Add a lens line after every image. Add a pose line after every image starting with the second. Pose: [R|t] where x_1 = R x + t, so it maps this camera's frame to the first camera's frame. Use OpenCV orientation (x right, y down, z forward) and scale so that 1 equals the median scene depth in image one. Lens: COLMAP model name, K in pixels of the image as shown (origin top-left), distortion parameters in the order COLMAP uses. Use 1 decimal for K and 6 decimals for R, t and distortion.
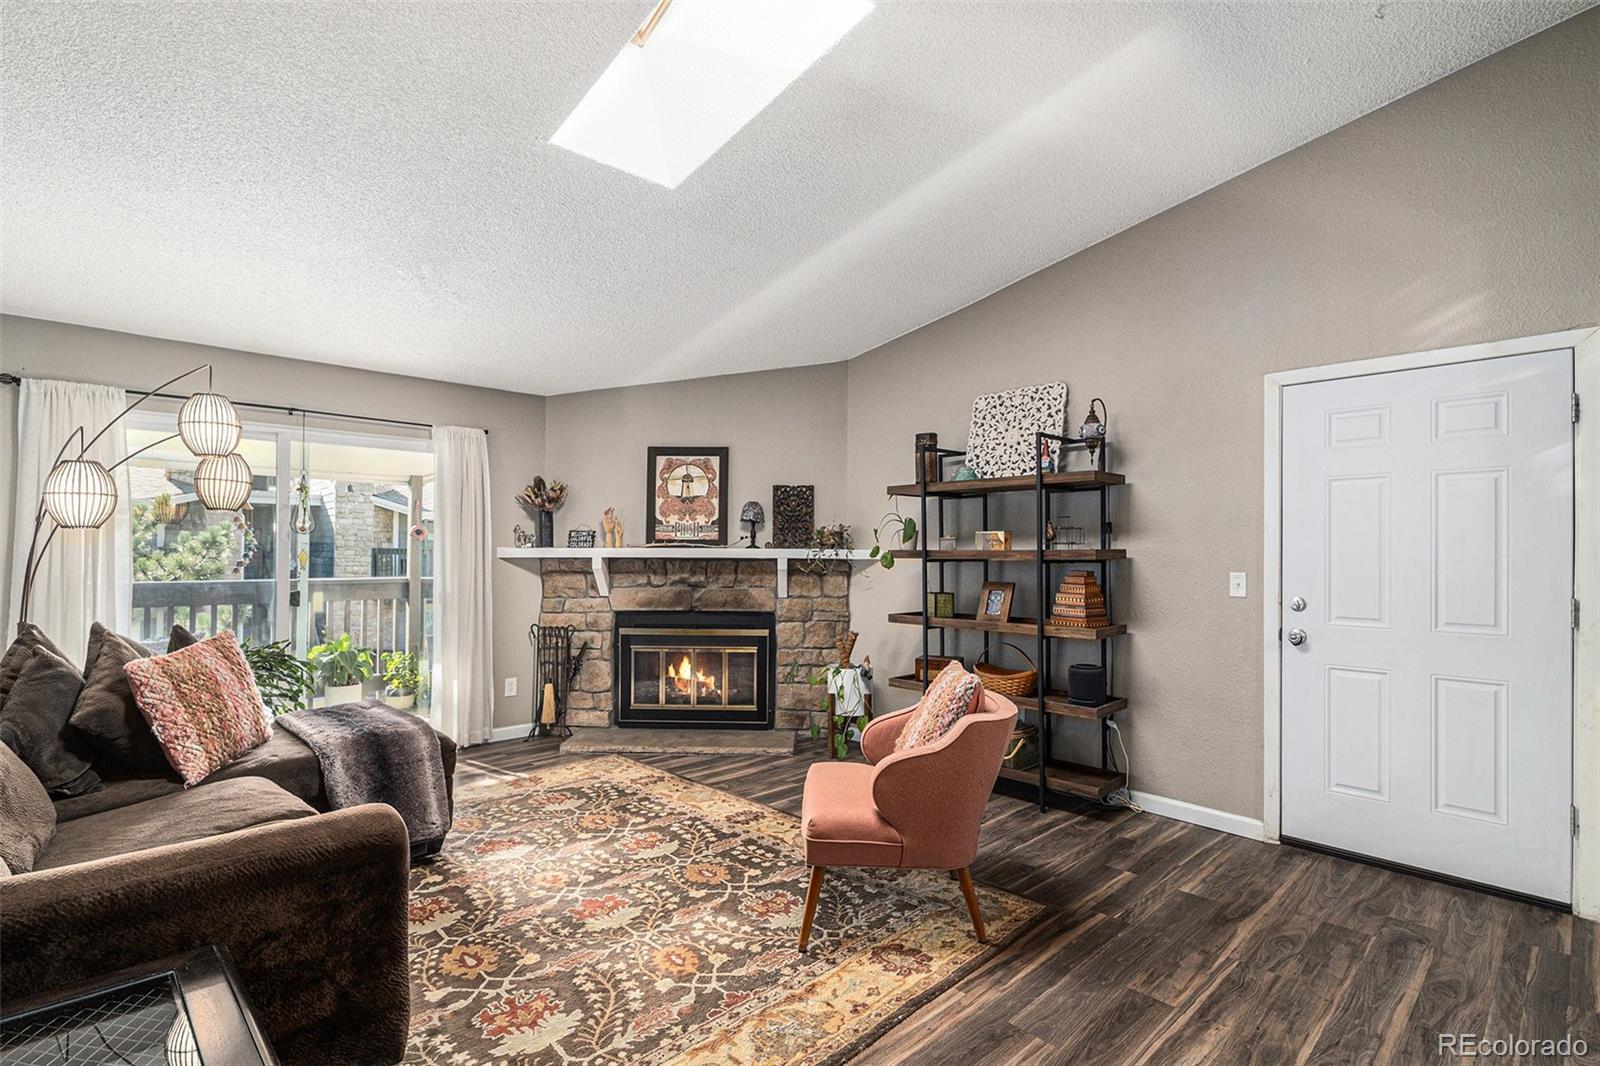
lens RADIAL K [[750.9, 0, 795.6], [0, 750.9, 544.9], [0, 0, 1]] dist [0.014005, -0.000601]
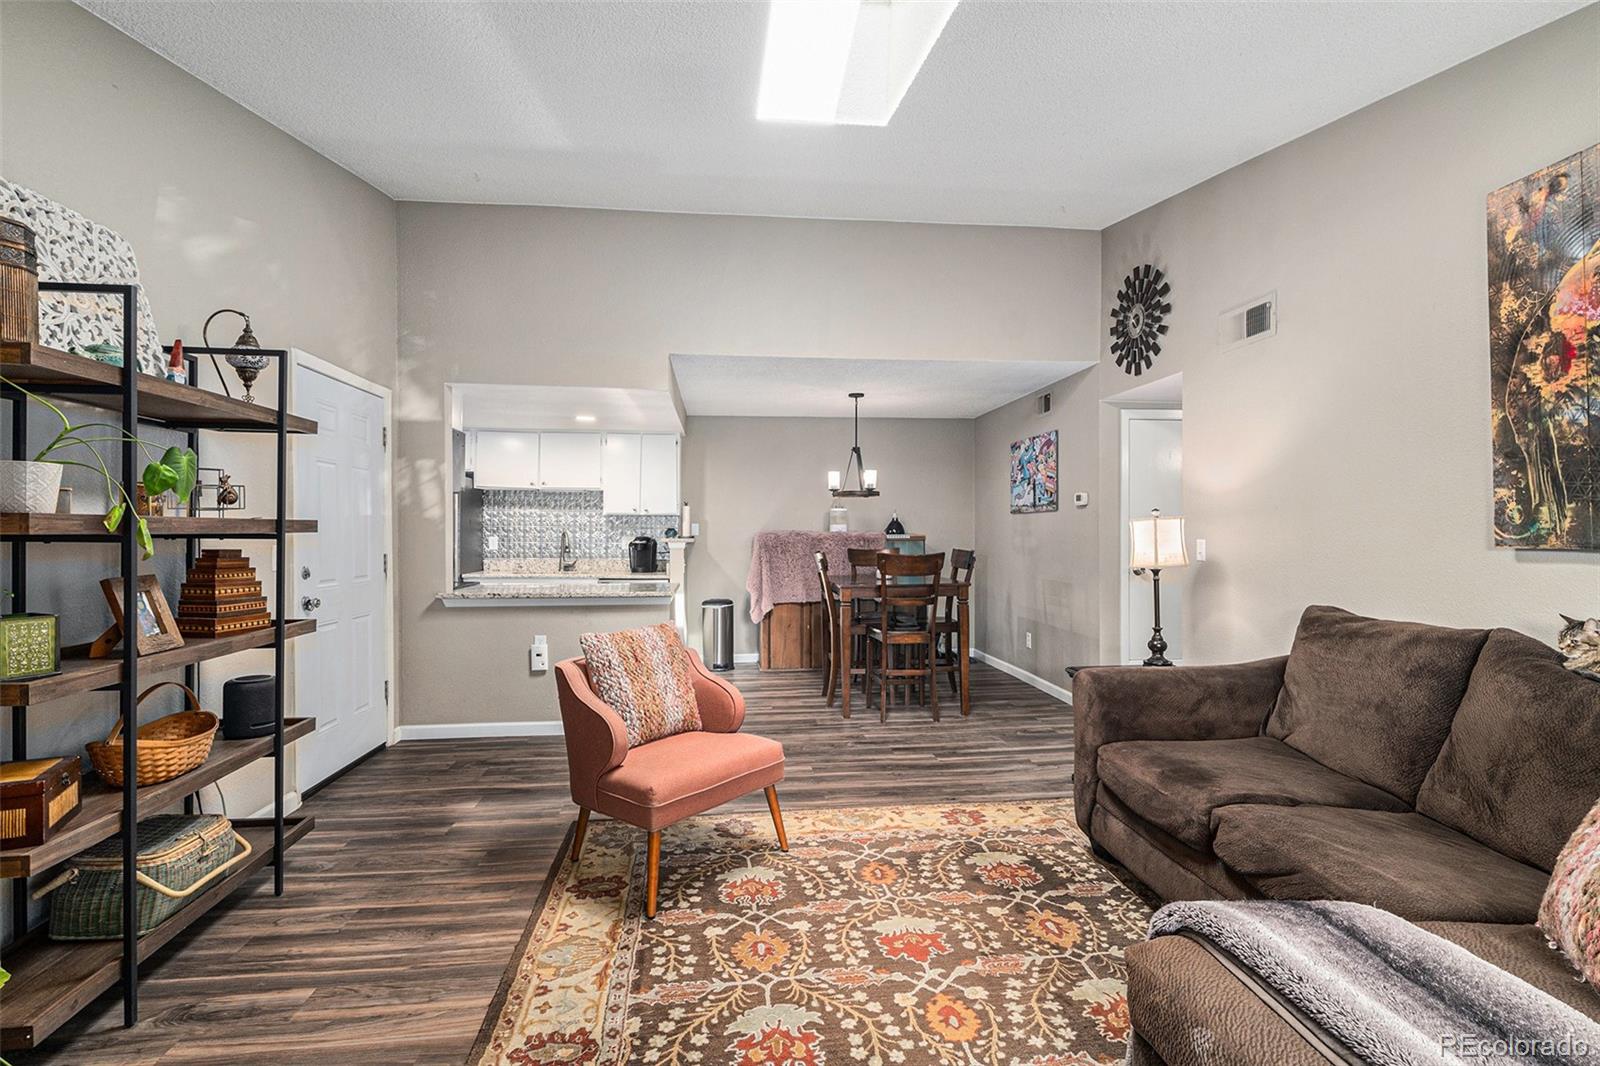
lens RADIAL K [[750.9, 0, 799.8], [0, 750.9, 532.0], [0, 0, 1]] dist [0.014005, -0.000601]
pose [[-0.793437, -0.006651, 0.608616, -0.710398], [-0.015106, 0.999847, -0.008767, 0.024533], [-0.608465, -0.016150, -0.793416, 1.850909]]
